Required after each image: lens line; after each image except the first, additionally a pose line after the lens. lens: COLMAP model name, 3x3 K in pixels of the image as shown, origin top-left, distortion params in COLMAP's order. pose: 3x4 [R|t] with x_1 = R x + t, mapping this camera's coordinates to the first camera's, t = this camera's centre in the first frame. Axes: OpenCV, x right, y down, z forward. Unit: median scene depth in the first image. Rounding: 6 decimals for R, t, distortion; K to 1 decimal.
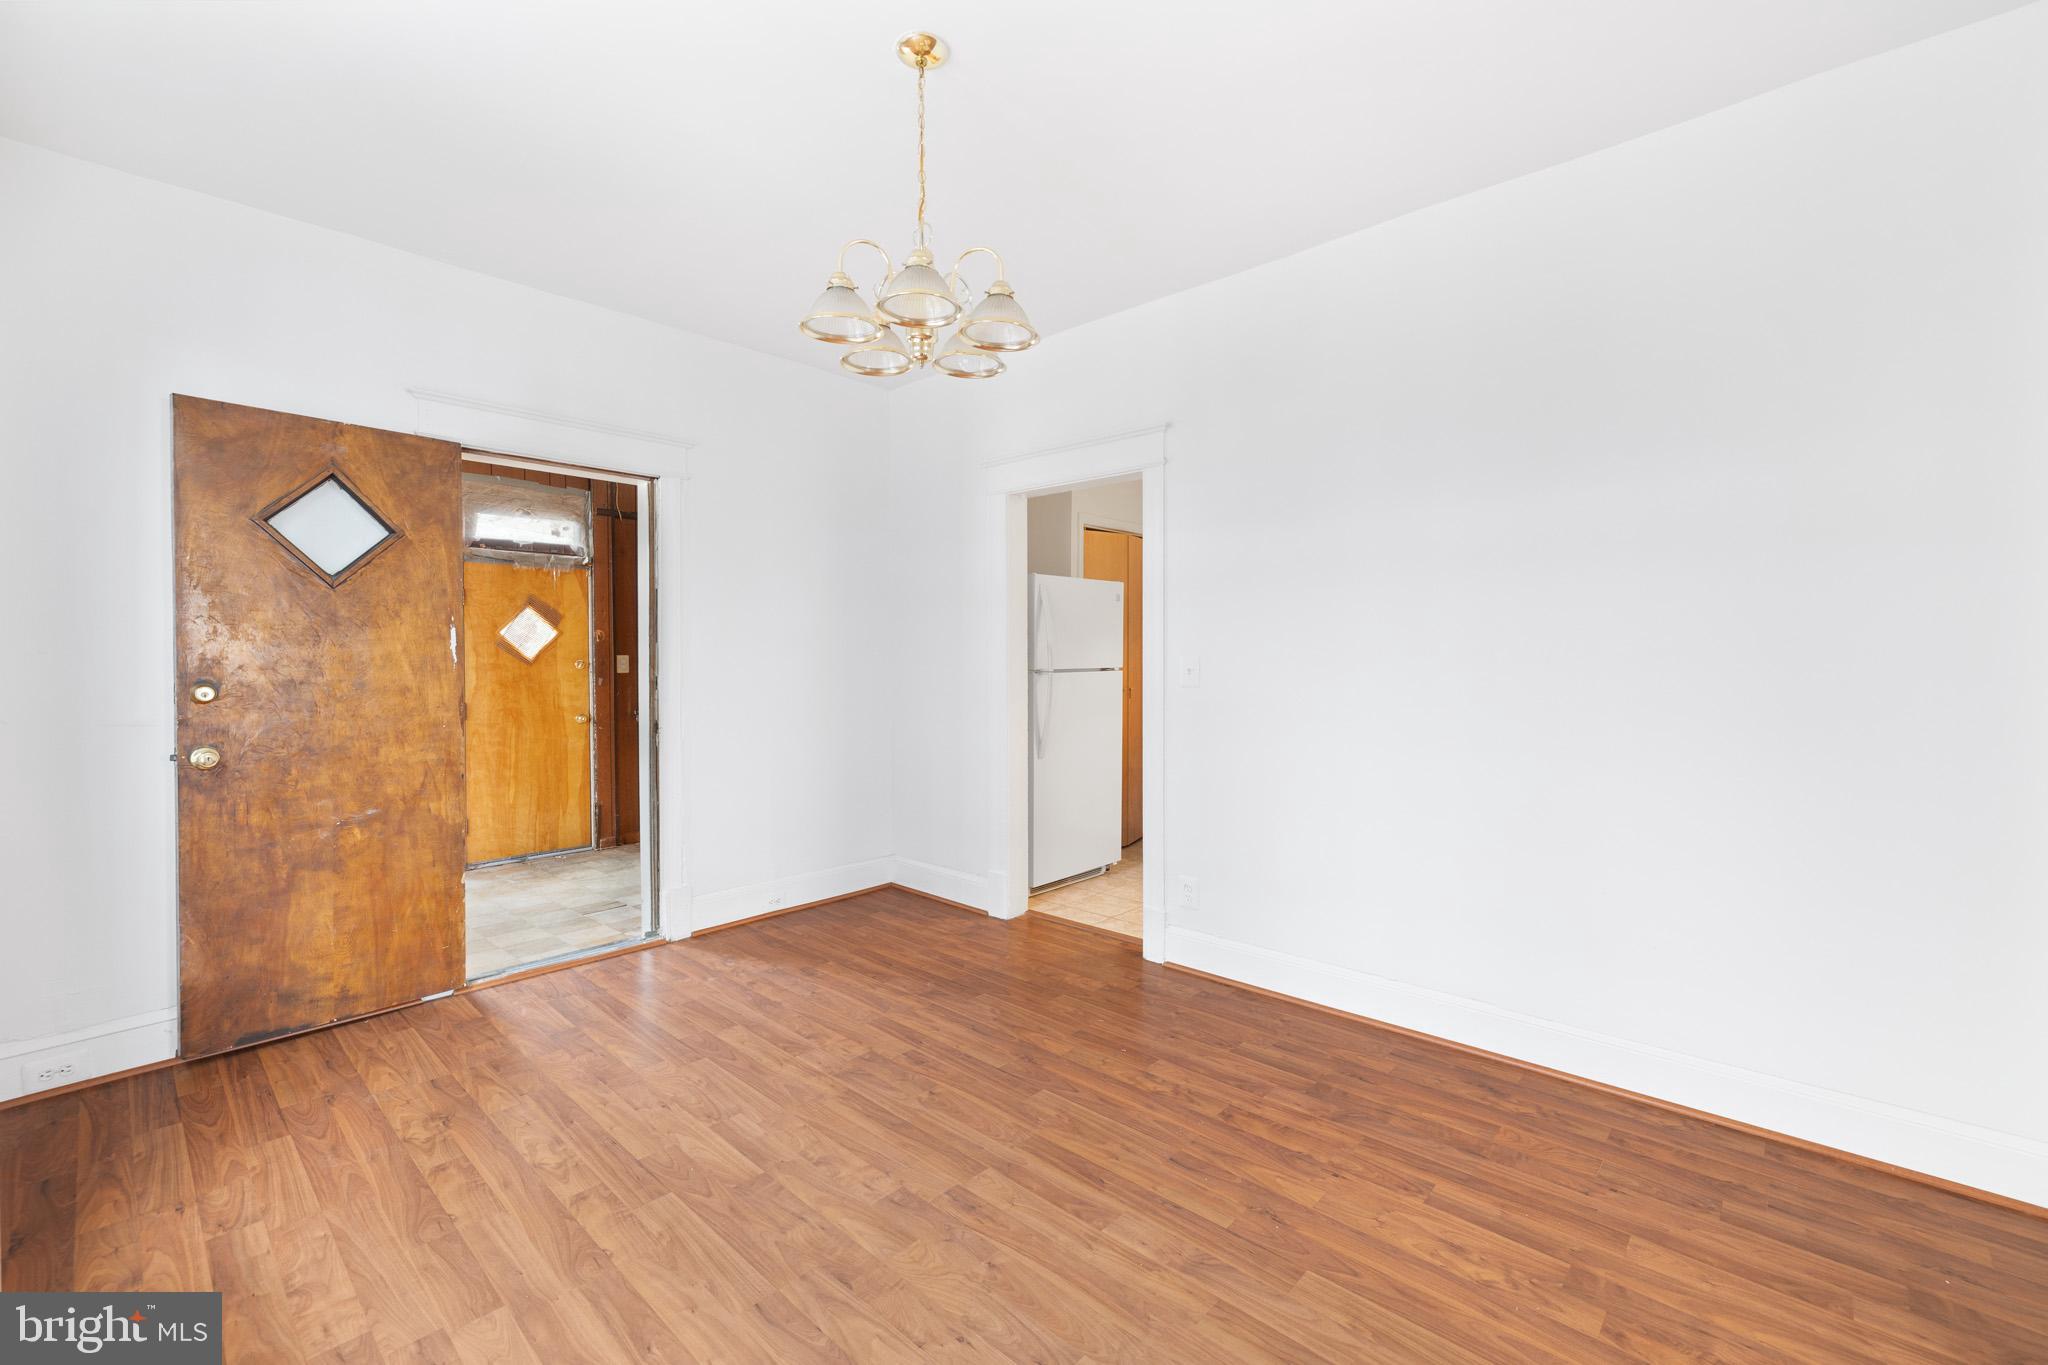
lens RADIAL K [[861.1, 0, 1028.0], [0, 861.1, 672.7], [0, 0, 1]] dist [-0.000643, 0.000467]
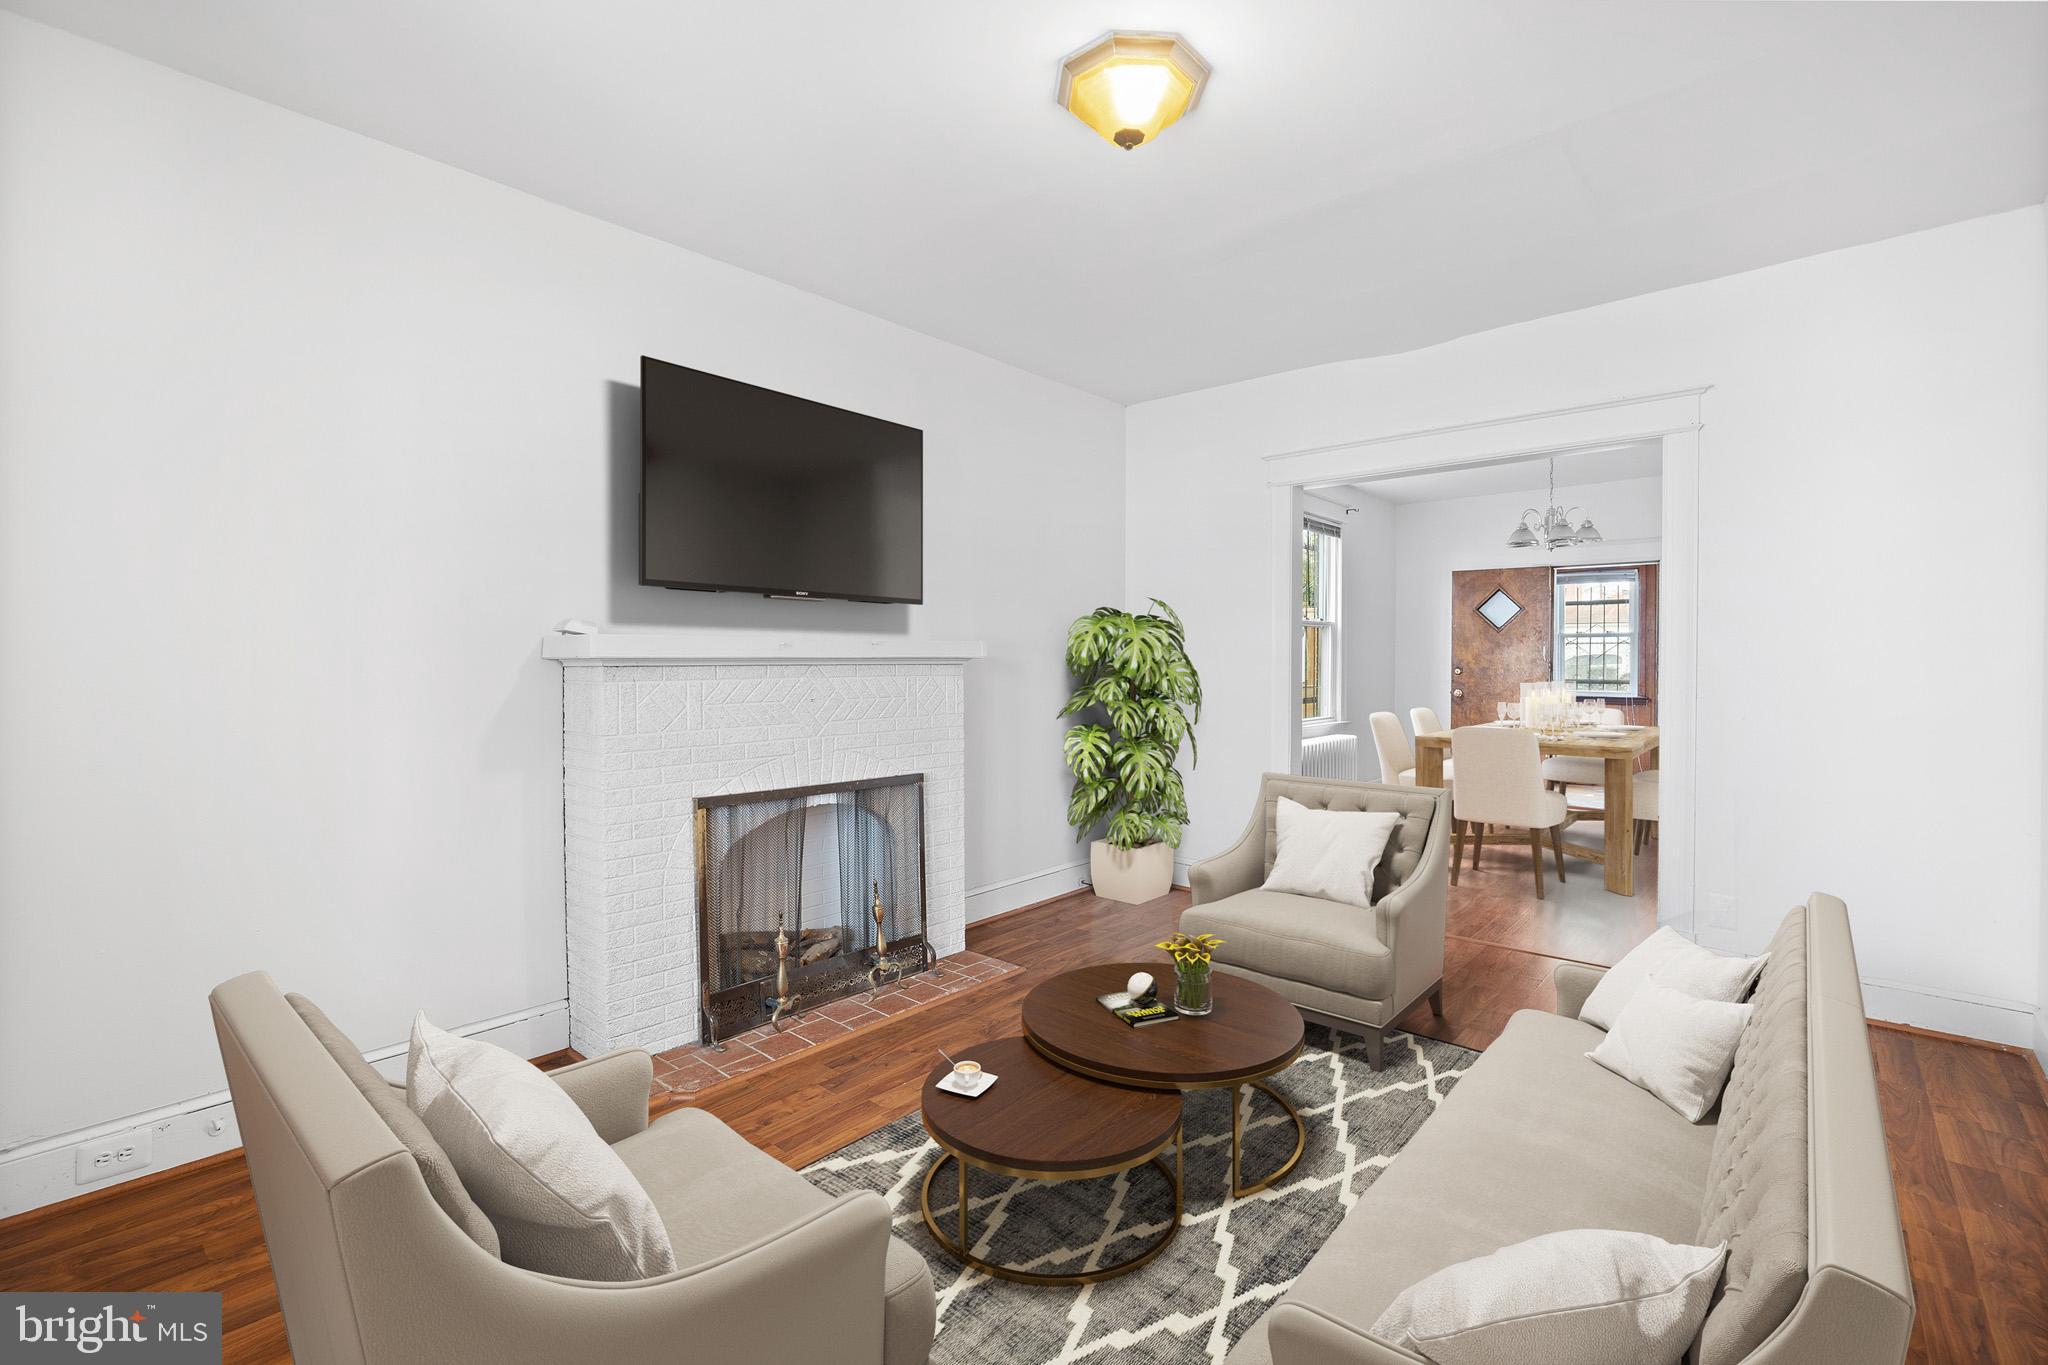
lens RADIAL K [[900.4, 0, 1013.9], [0, 900.4, 667.3], [0, 0, 1]] dist [-0.003801, 0.000028]
pose [[0.017303, 0.007873, -0.999819, 1.950613], [-0.016503, 0.999835, 0.007588, 0.011806], [0.999714, 0.016369, 0.017430, -0.533253]]
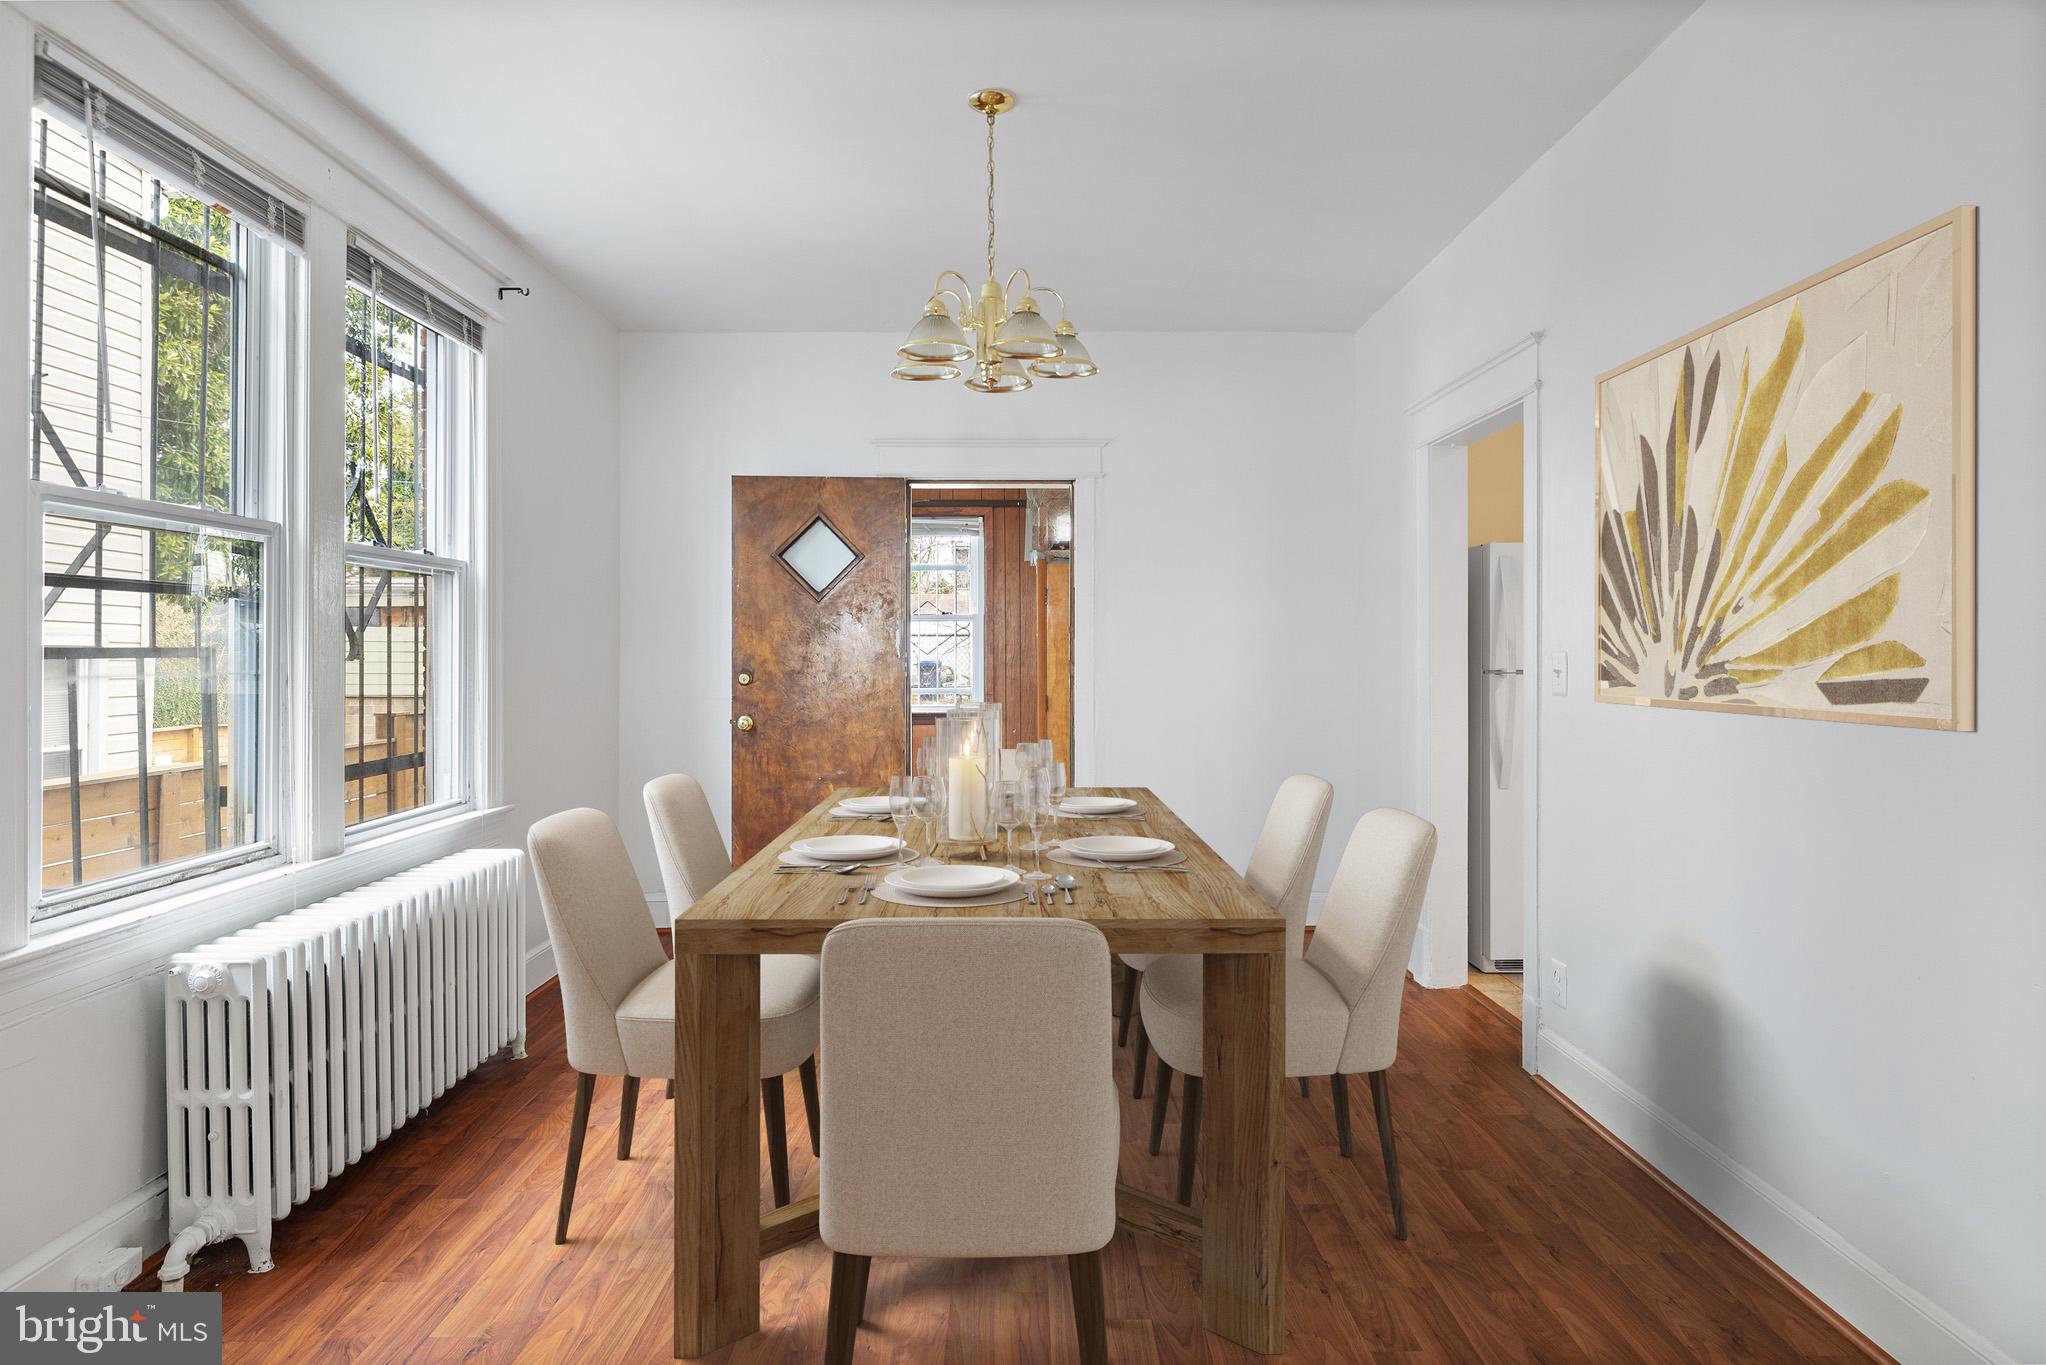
lens RADIAL K [[1122.1, 0, 1013.5], [0, 1122.1, 664.0], [0, 0, 1]] dist [-0.012814, -0.000370]
pose [[0.678904, 0.007920, -0.734184, 0.690084], [-0.012558, 0.999921, -0.000826, -0.004282], [0.734120, 0.009780, 0.678950, 0.044745]]
